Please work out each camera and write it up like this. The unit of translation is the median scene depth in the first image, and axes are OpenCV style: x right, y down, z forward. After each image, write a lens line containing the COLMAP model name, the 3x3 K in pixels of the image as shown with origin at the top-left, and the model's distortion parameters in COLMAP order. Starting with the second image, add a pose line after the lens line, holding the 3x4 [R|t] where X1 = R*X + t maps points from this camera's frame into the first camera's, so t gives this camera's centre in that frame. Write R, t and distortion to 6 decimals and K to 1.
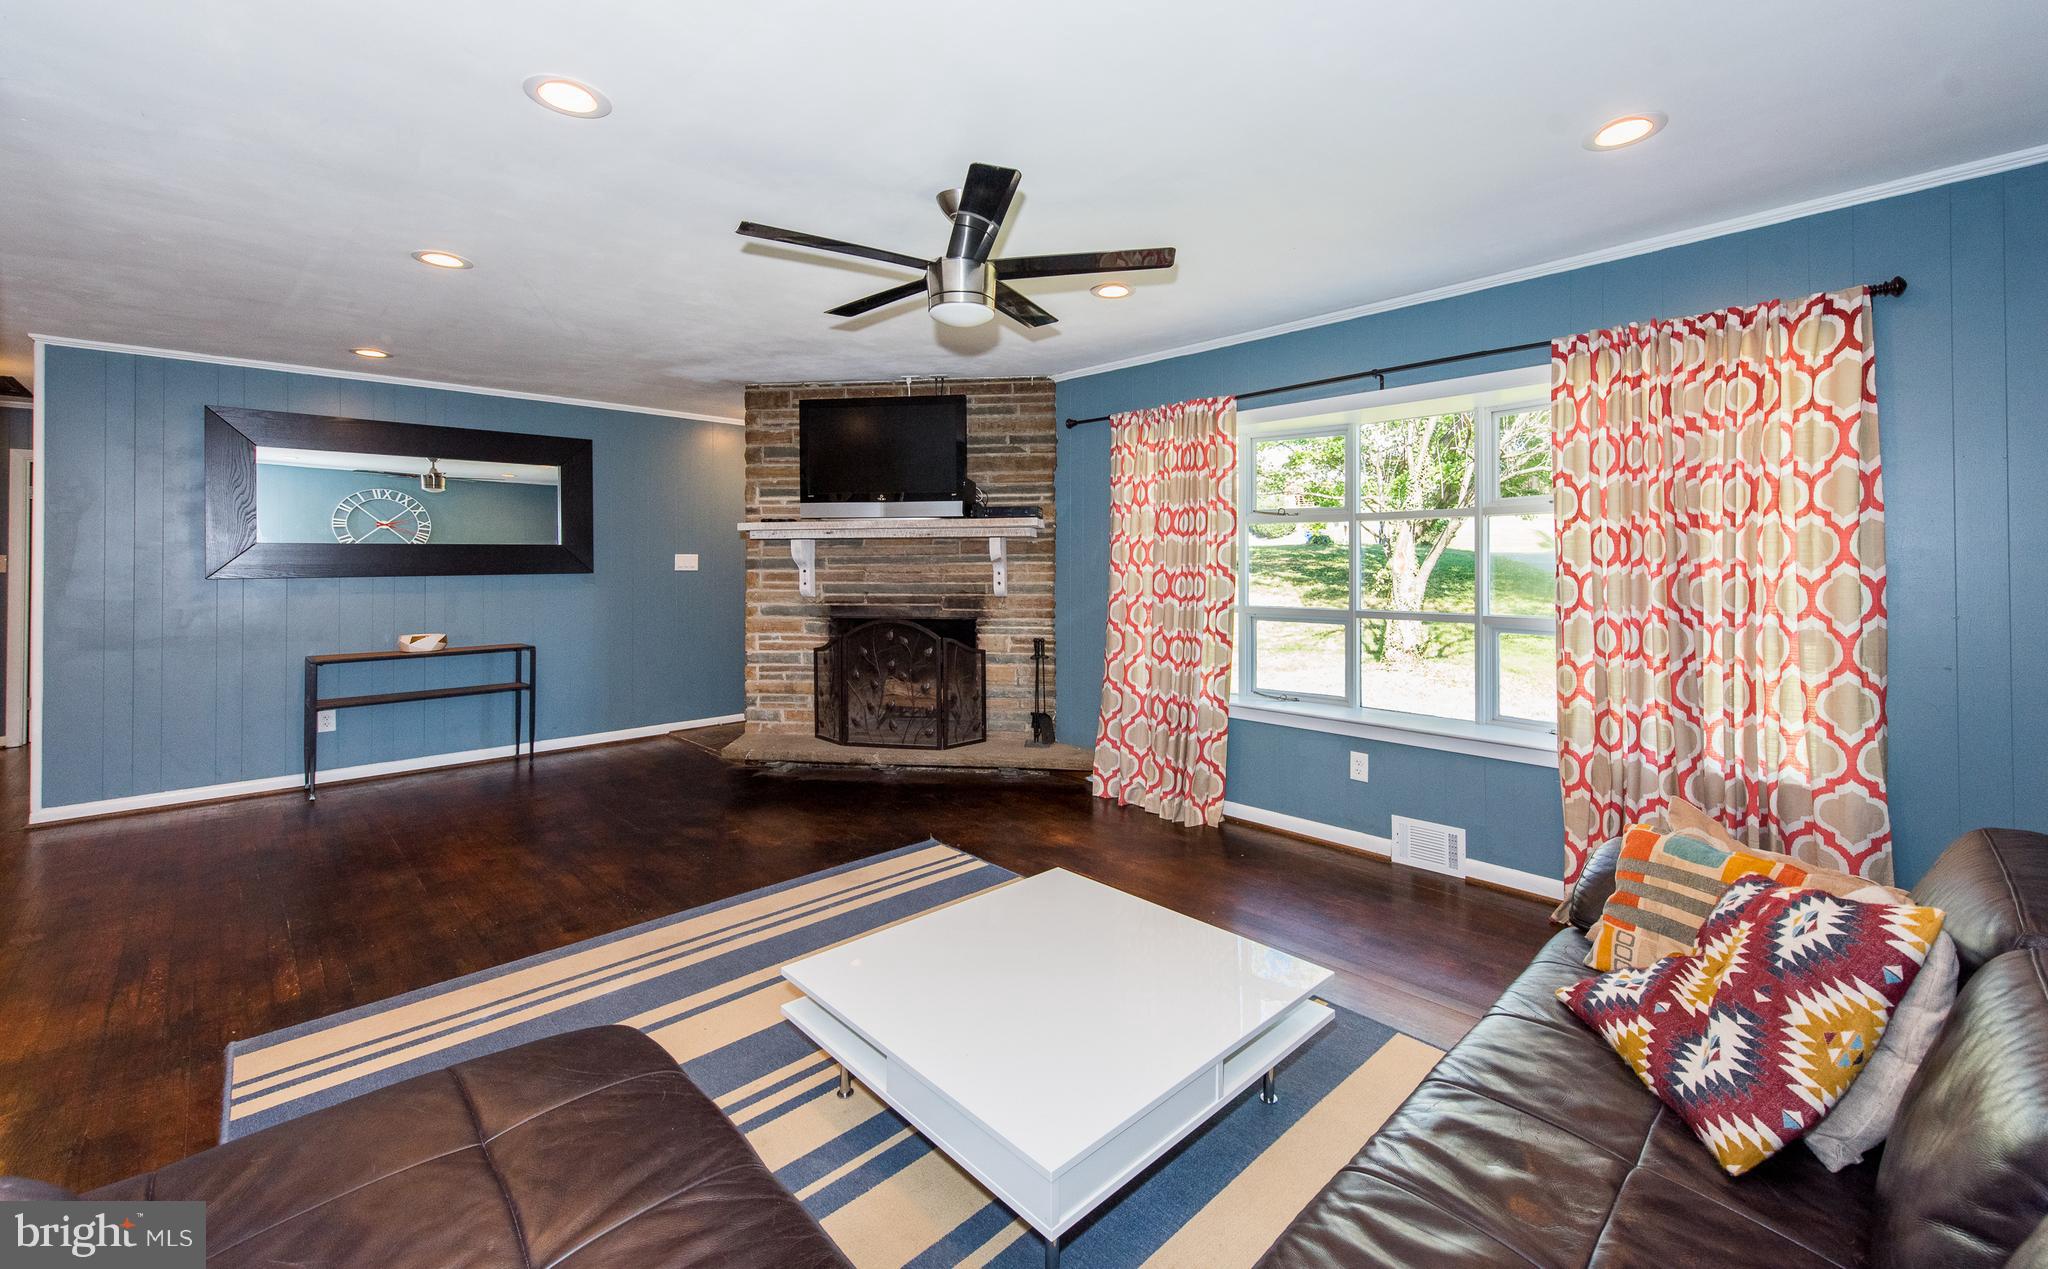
lens RADIAL K [[825.4, 0, 1014.4], [0, 825.4, 556.0], [0, 0, 1]] dist [-0.000521, -0.000408]
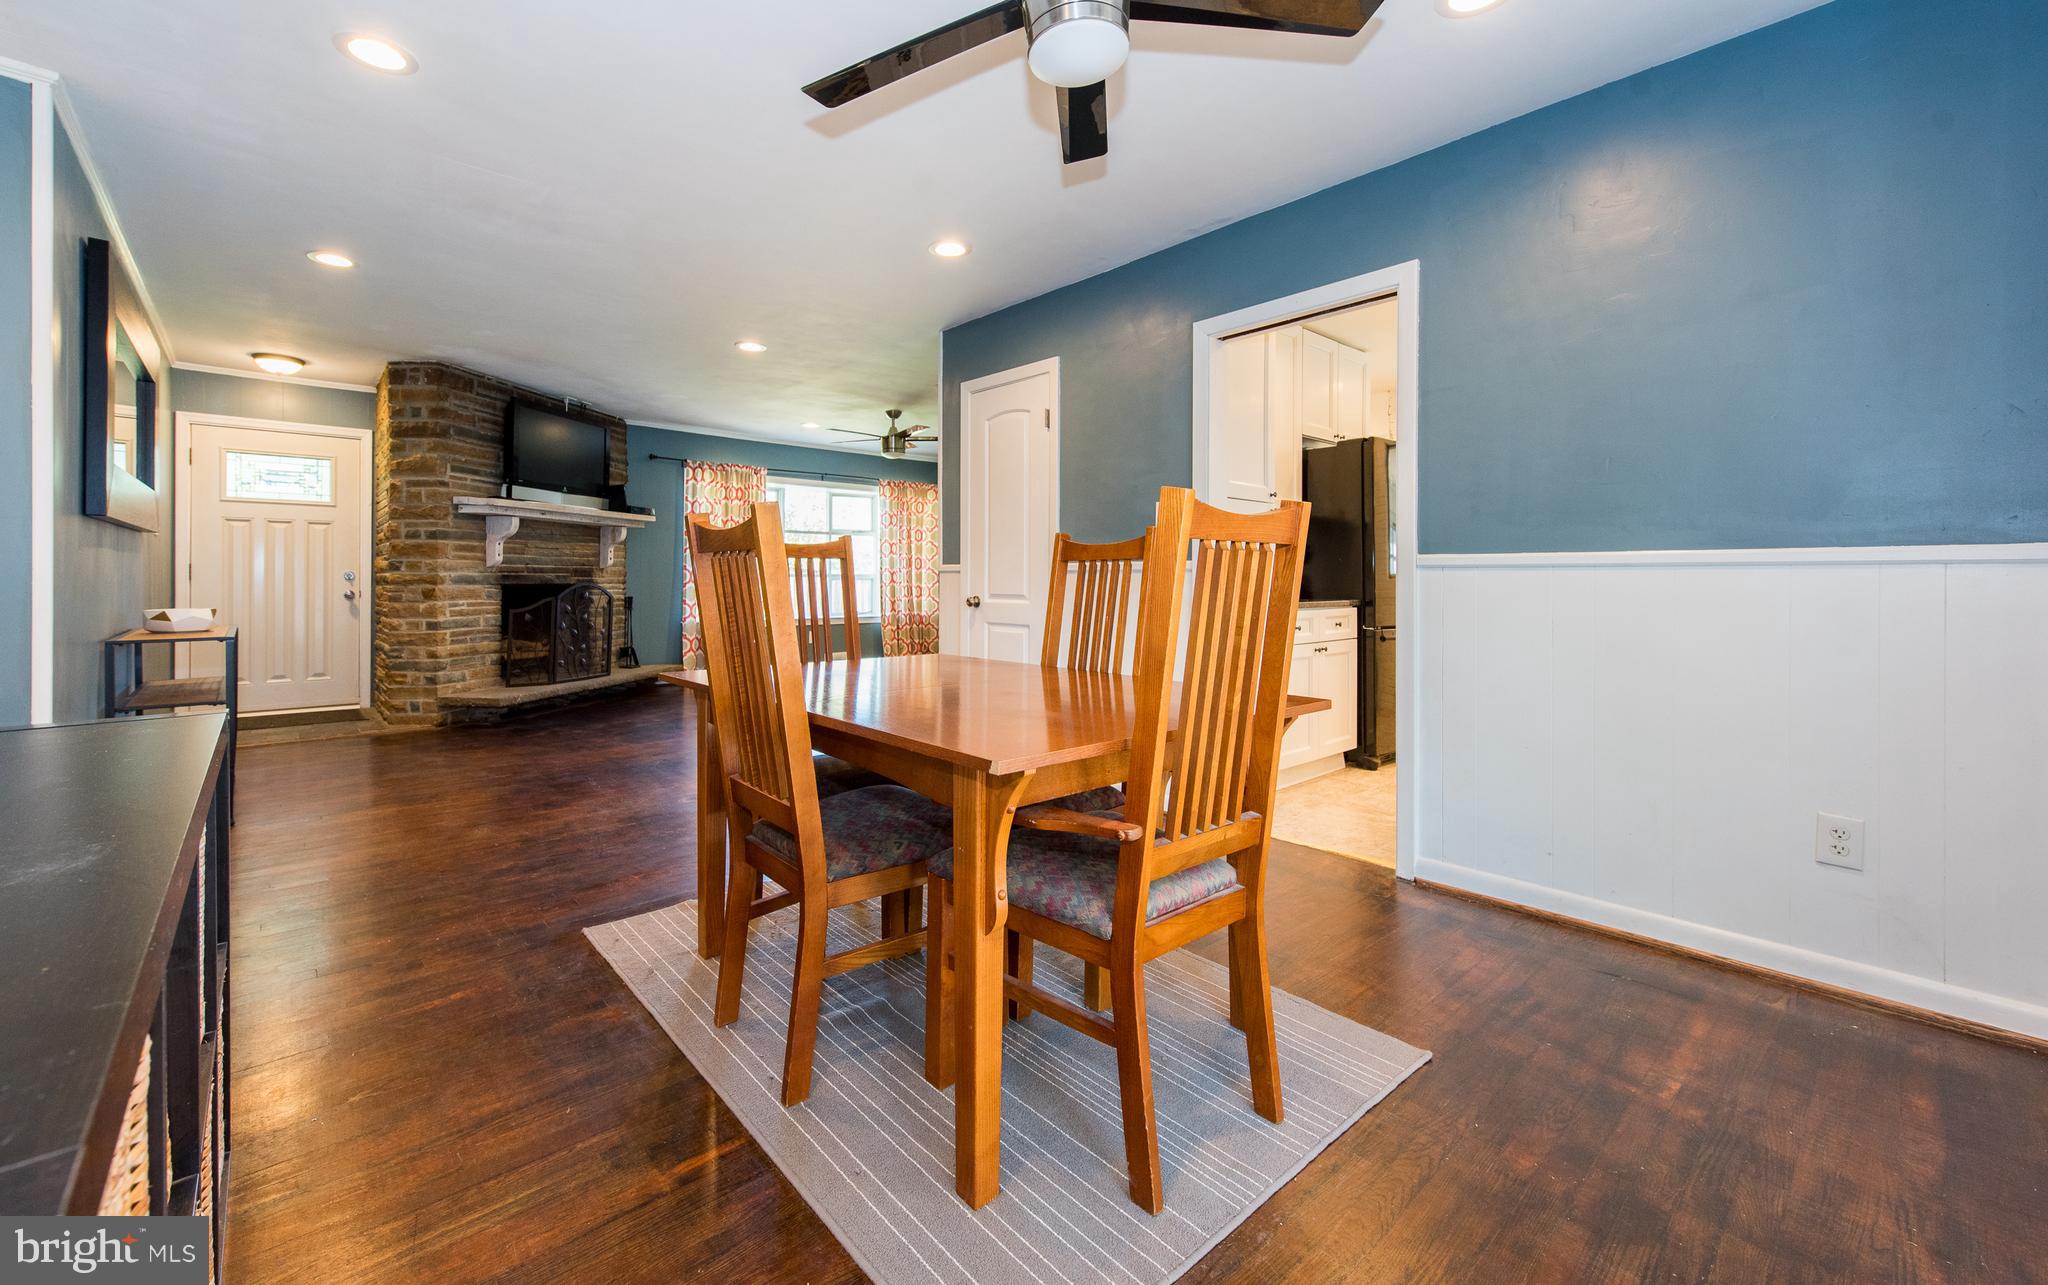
lens RADIAL K [[824.0, 0, 1027.7], [0, 824.0, 580.6], [0, 0, 1]] dist [0.000510, 0.000080]
pose [[0.013162, -0.000307, 0.999913, -1.400953], [-0.006834, 0.999977, 0.000397, 0.064082], [-0.999890, -0.006838, 0.013159, 0.255980]]
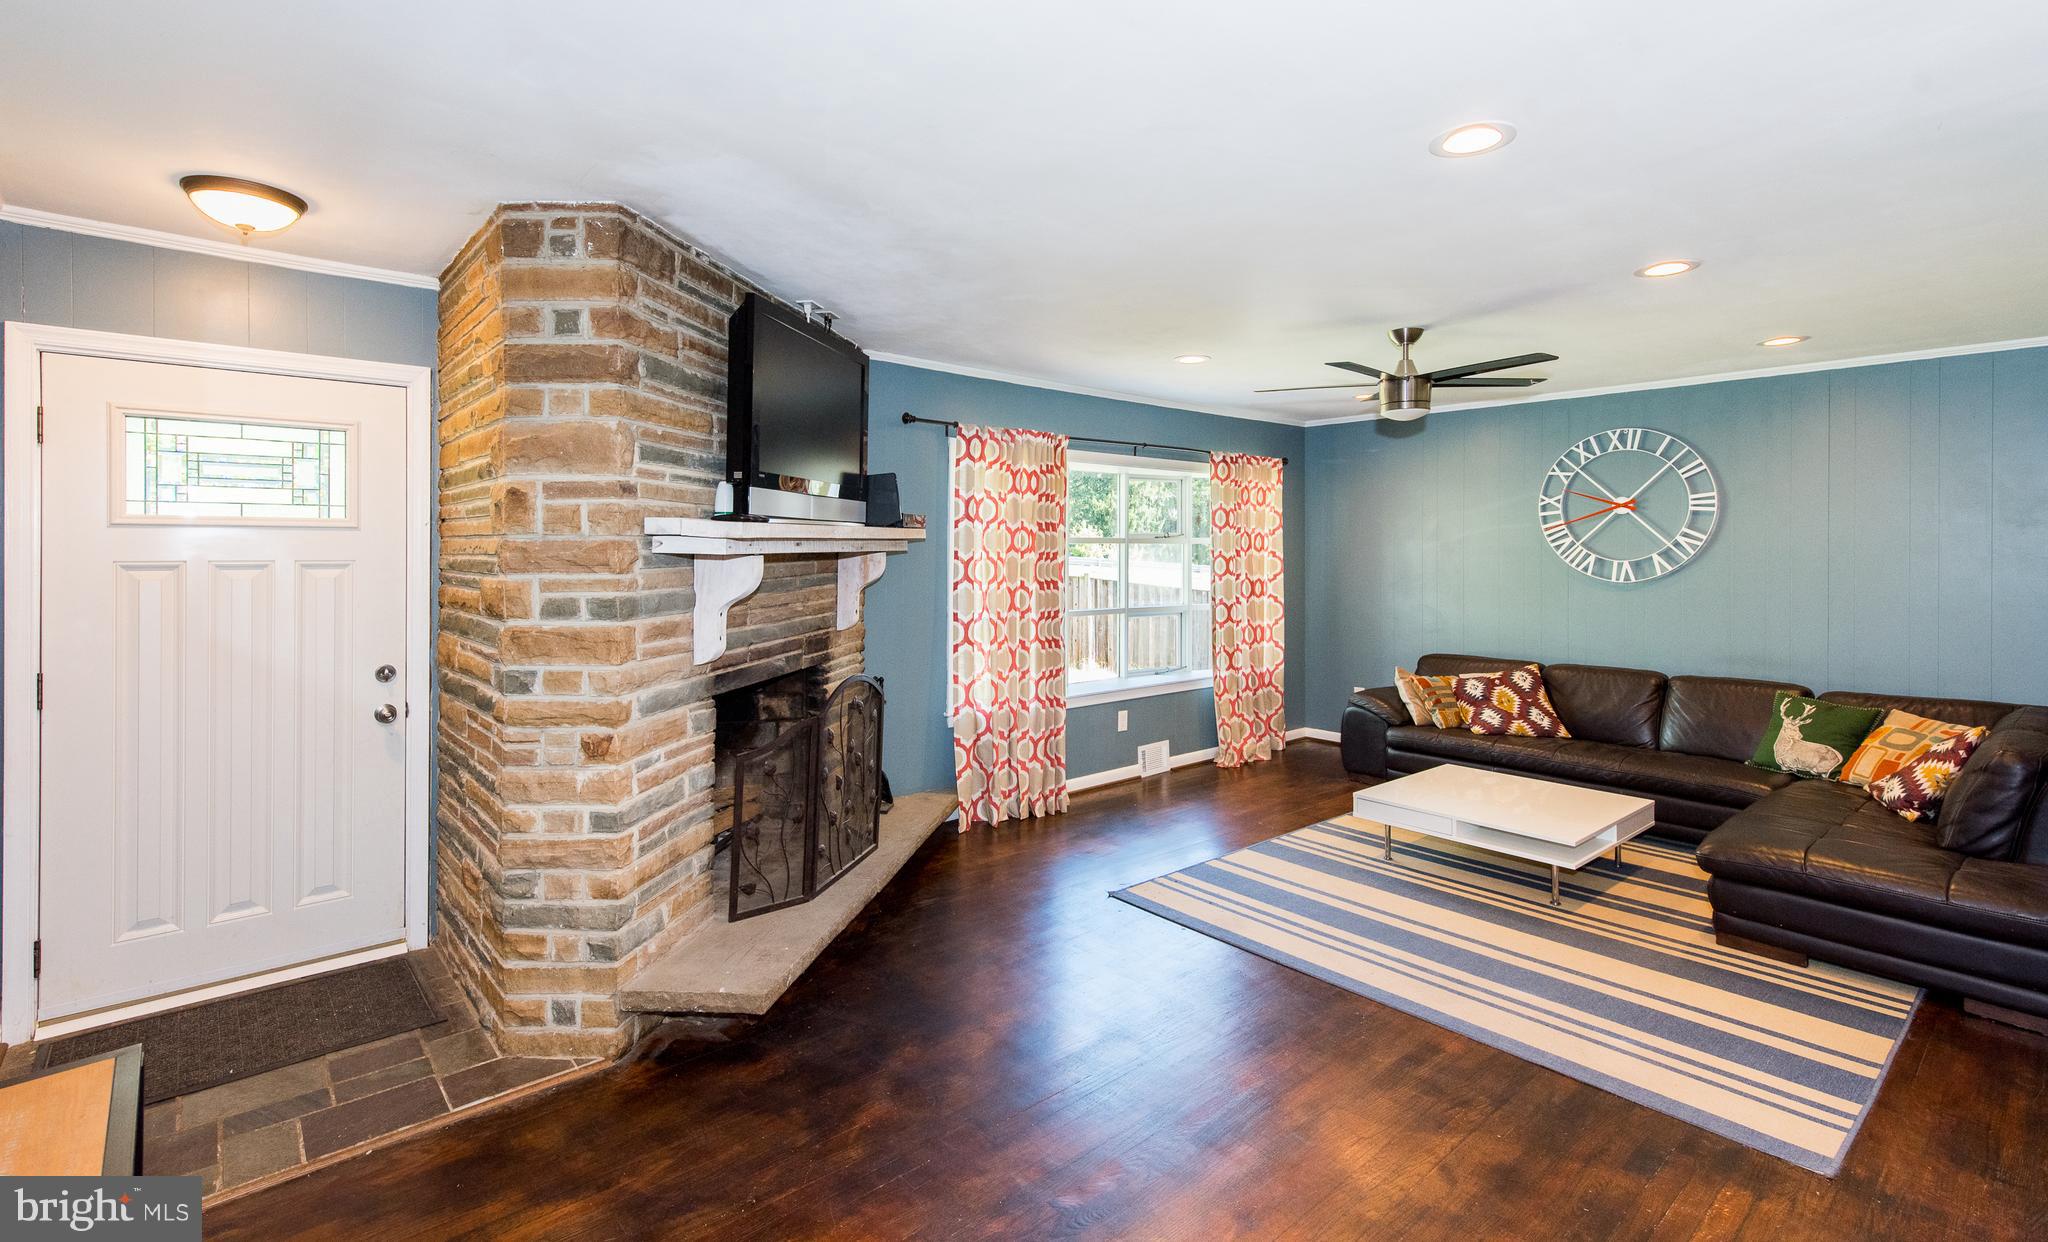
lens RADIAL K [[947.4, 0, 1051.0], [0, 947.4, 551.1], [0, 0, 1]] dist [0.024114, -0.012215]
pose [[0.025190, -0.001250, 0.999682, -0.862383], [-0.006148, 0.999980, 0.001406, -0.024449], [-0.999664, -0.006181, 0.025181, 0.784360]]
